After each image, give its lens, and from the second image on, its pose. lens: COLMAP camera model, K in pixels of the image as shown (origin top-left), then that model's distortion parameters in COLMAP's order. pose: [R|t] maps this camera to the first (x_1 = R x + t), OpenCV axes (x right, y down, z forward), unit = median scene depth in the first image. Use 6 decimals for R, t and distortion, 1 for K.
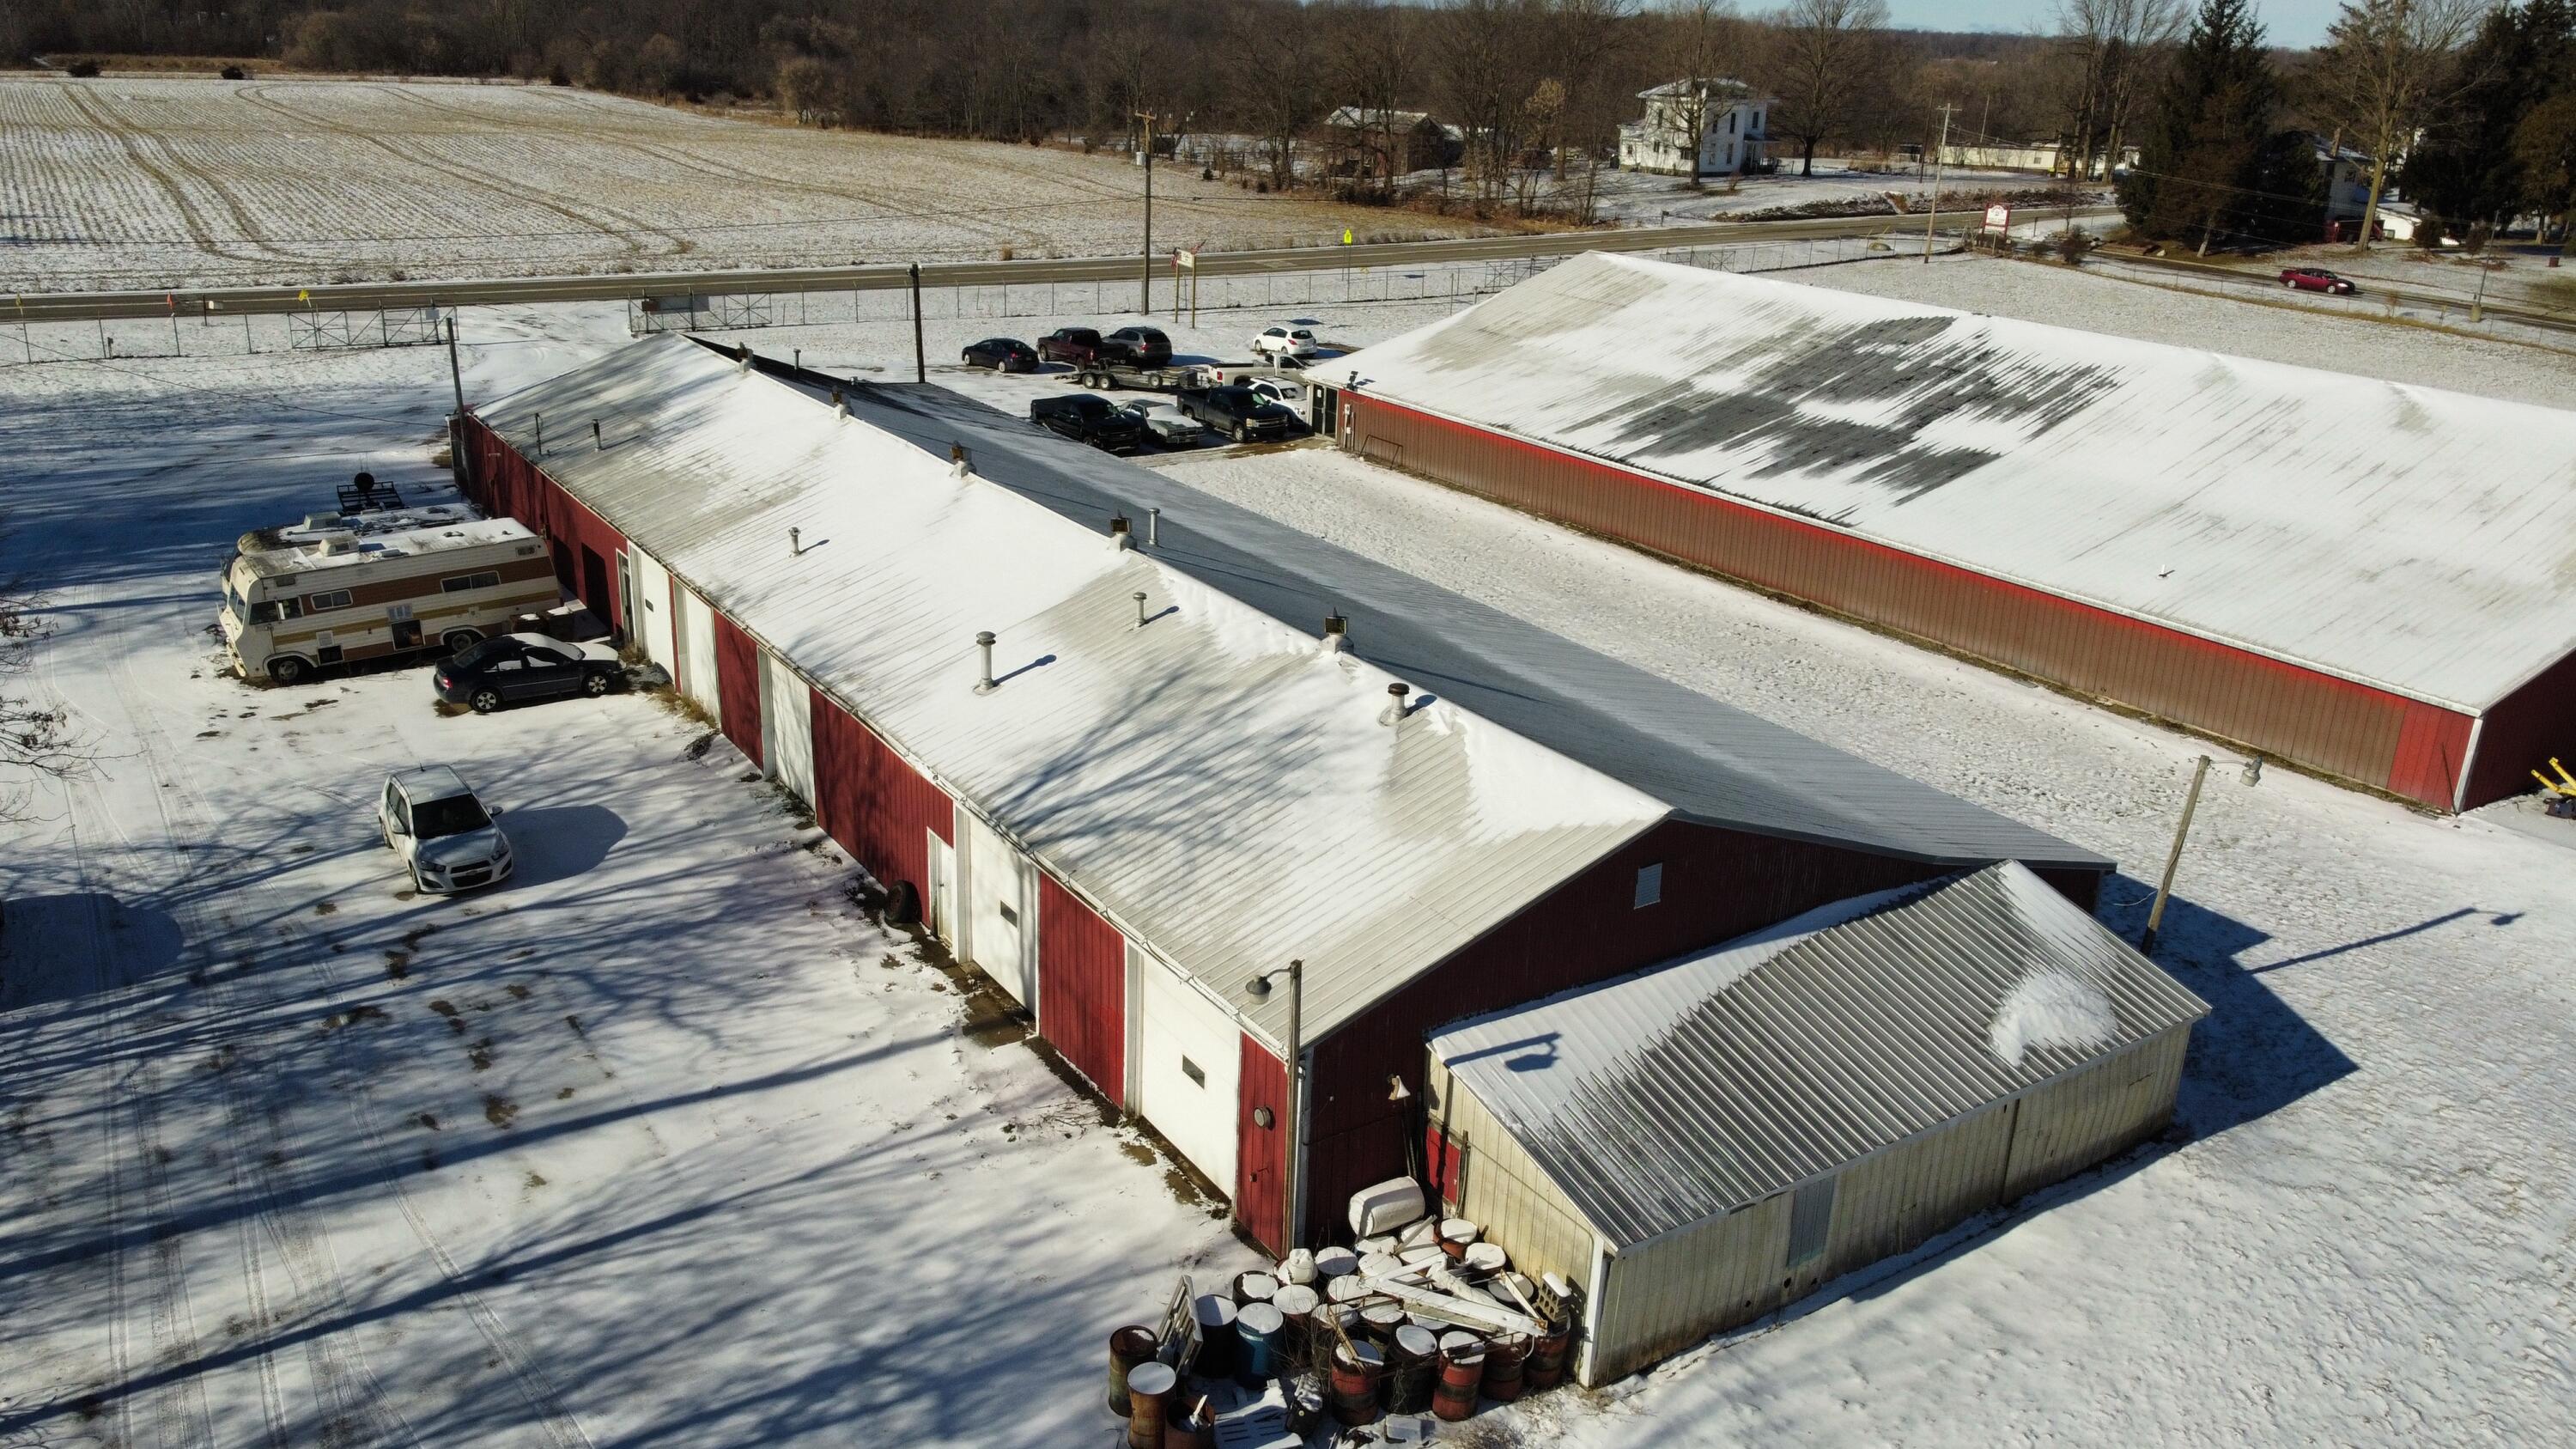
lens RADIAL K [[1947.4, 0, 1288.0], [0, 1947.4, 724.5], [0, 0, 1]] dist [-0.001872, 0.002523]
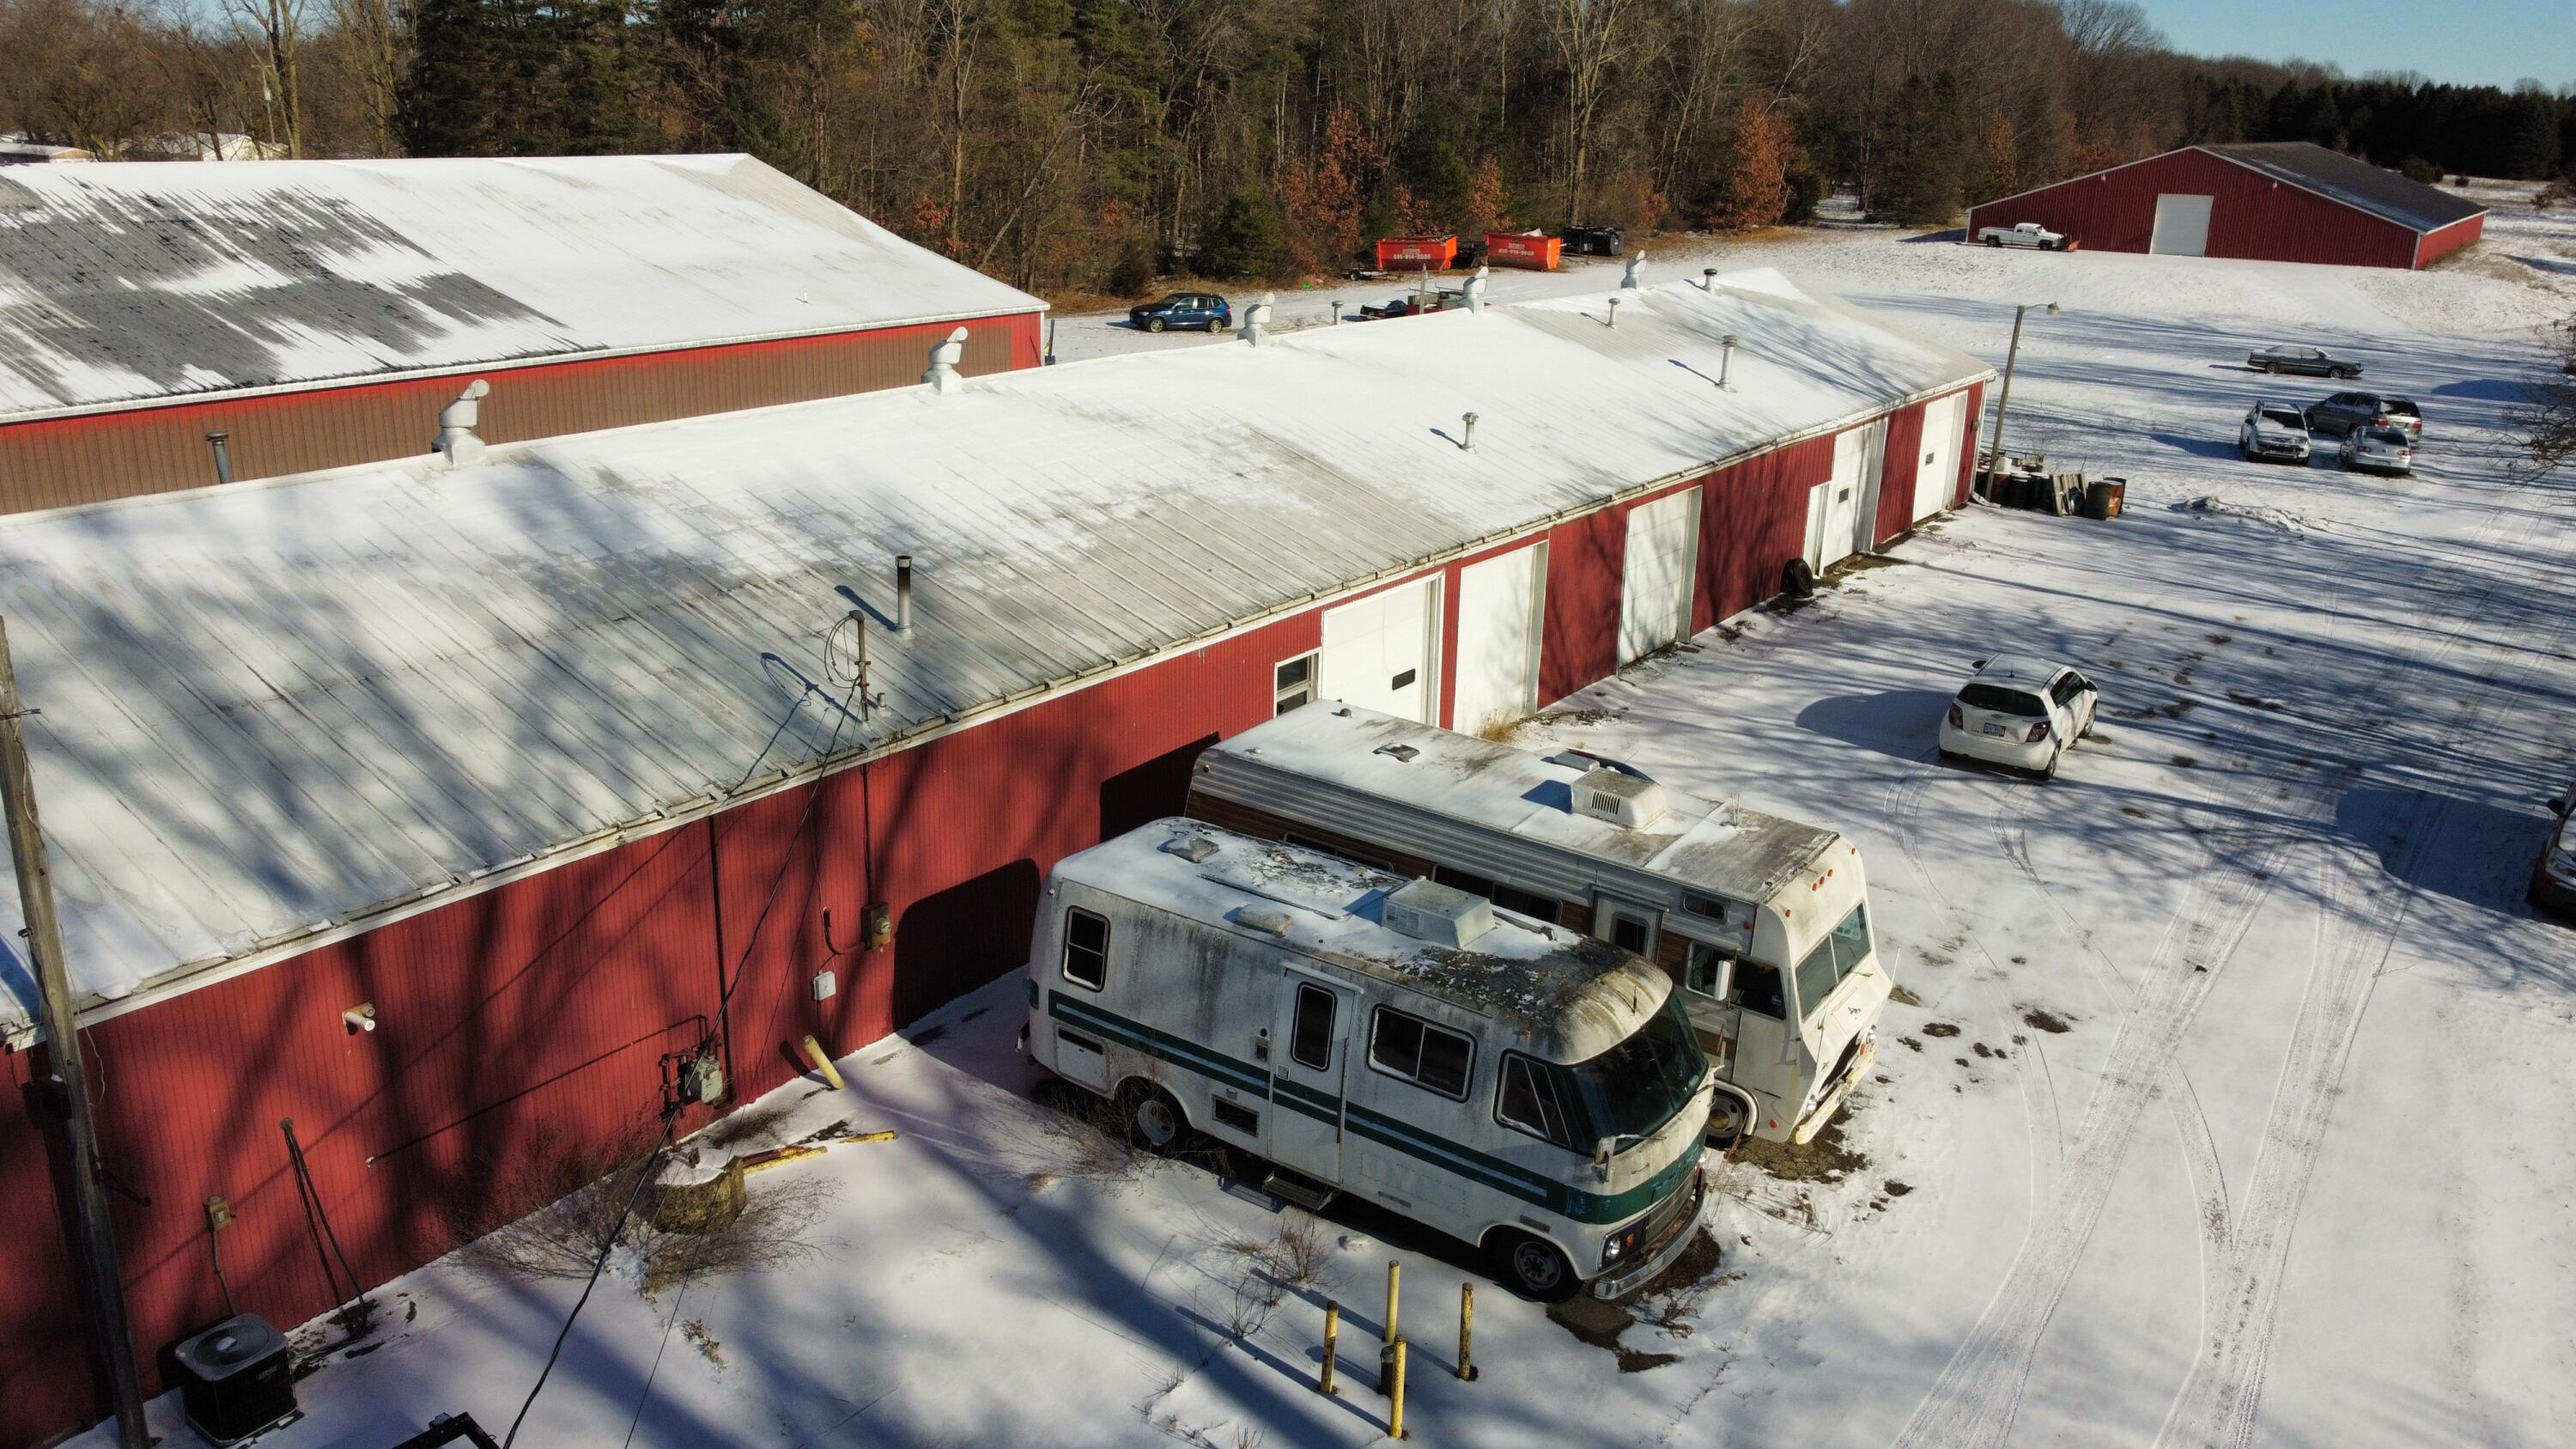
lens RADIAL K [[1947.4, 0, 1288.0], [0, 1947.4, 724.5], [0, 0, 1]] dist [-0.001872, 0.002523]
pose [[-0.365738, -0.327638, 0.871142, -0.305154], [0.280243, 0.853785, 0.438766, -0.114834], [-0.887525, 0.404604, -0.220443, 0.426841]]
